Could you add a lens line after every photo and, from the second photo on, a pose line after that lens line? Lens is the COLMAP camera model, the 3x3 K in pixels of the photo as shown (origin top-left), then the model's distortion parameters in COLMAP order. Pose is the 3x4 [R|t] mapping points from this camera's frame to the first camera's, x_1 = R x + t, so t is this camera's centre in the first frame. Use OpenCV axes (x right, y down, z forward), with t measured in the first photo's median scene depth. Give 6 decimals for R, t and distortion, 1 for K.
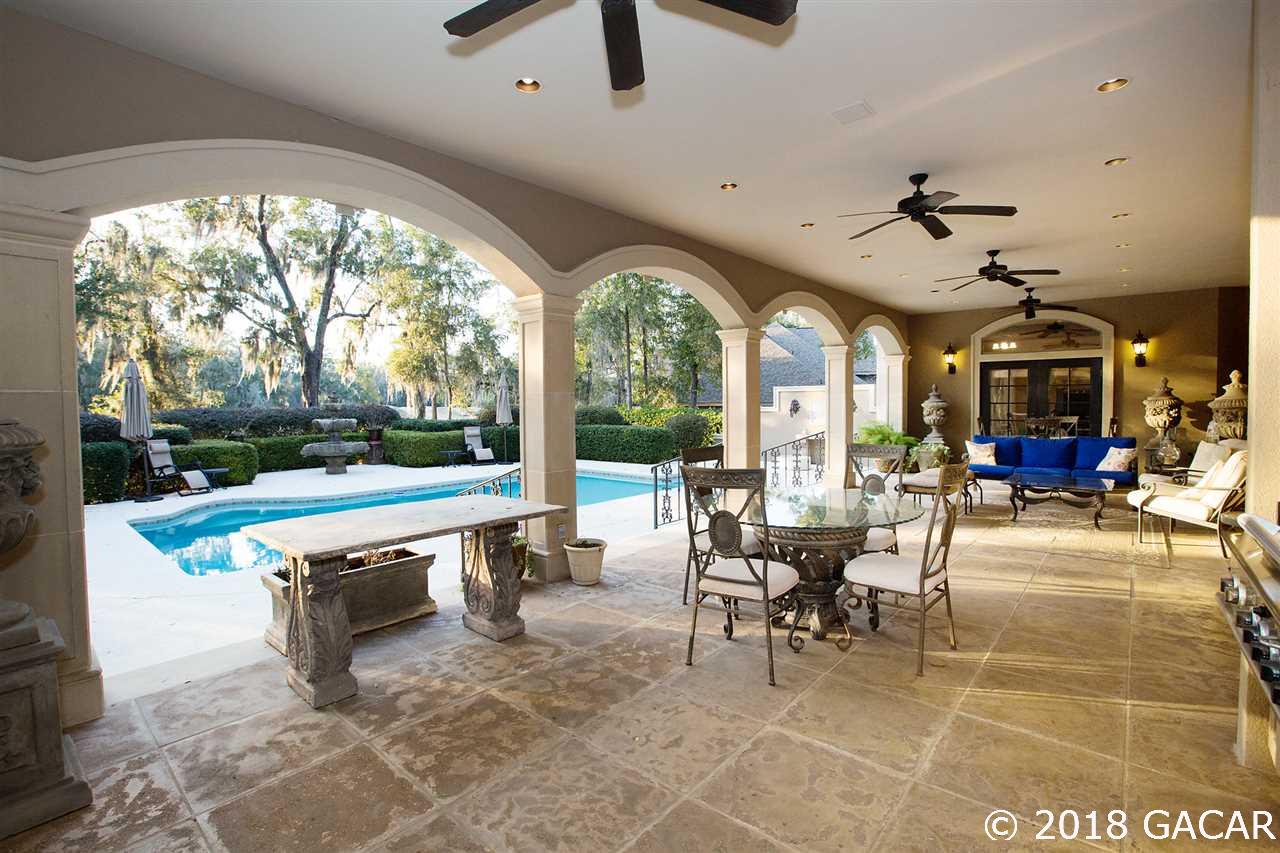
lens RADIAL K [[588.7, 0, 636.6], [0, 588.7, 421.0], [0, 0, 1]] dist [-0.035052, 0.000248]
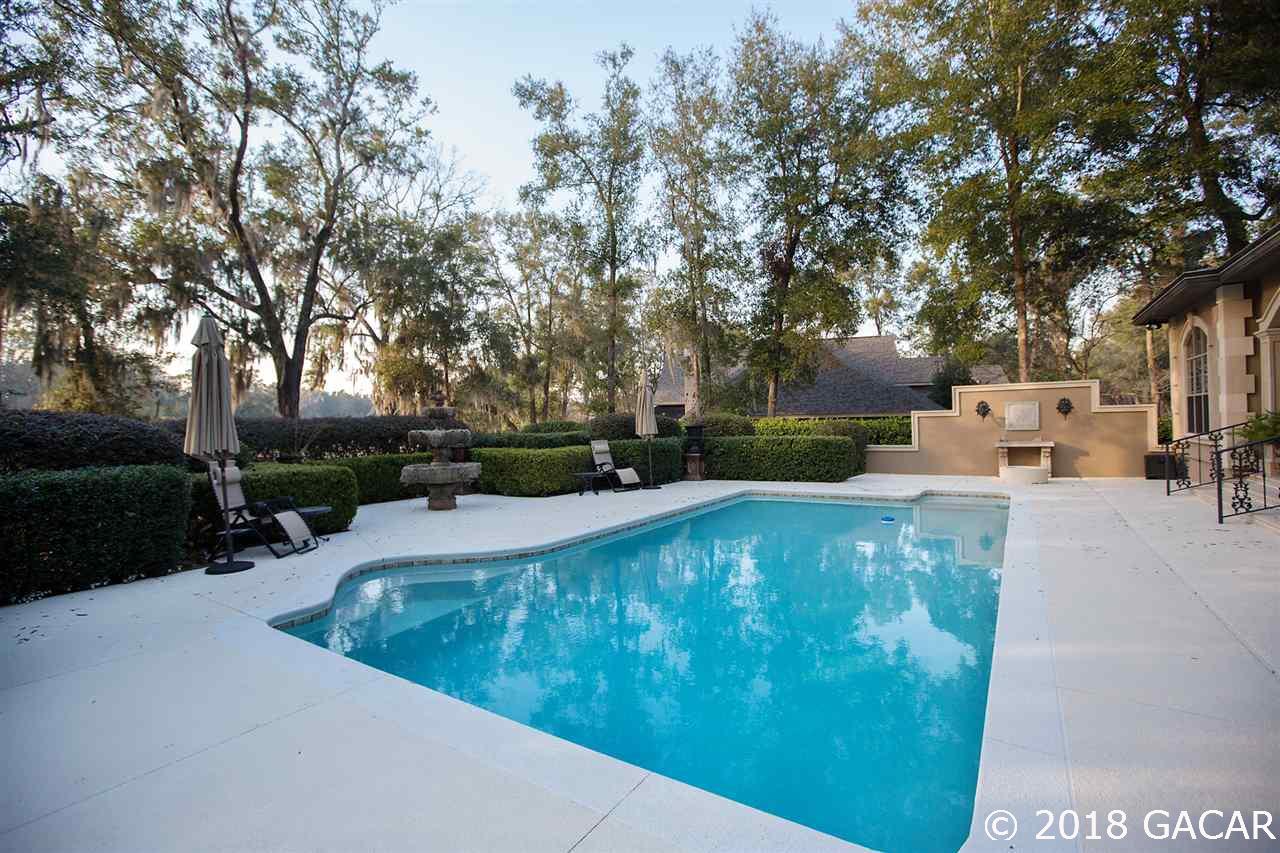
lens RADIAL K [[588.7, 0, 636.6], [0, 588.7, 421.0], [0, 0, 1]] dist [-0.035052, 0.000248]
pose [[0.991052, -0.014033, 0.132739, -0.205974], [0.019579, 0.998985, -0.040569, 0.010206], [-0.132035, 0.042805, 0.990320, 0.150037]]
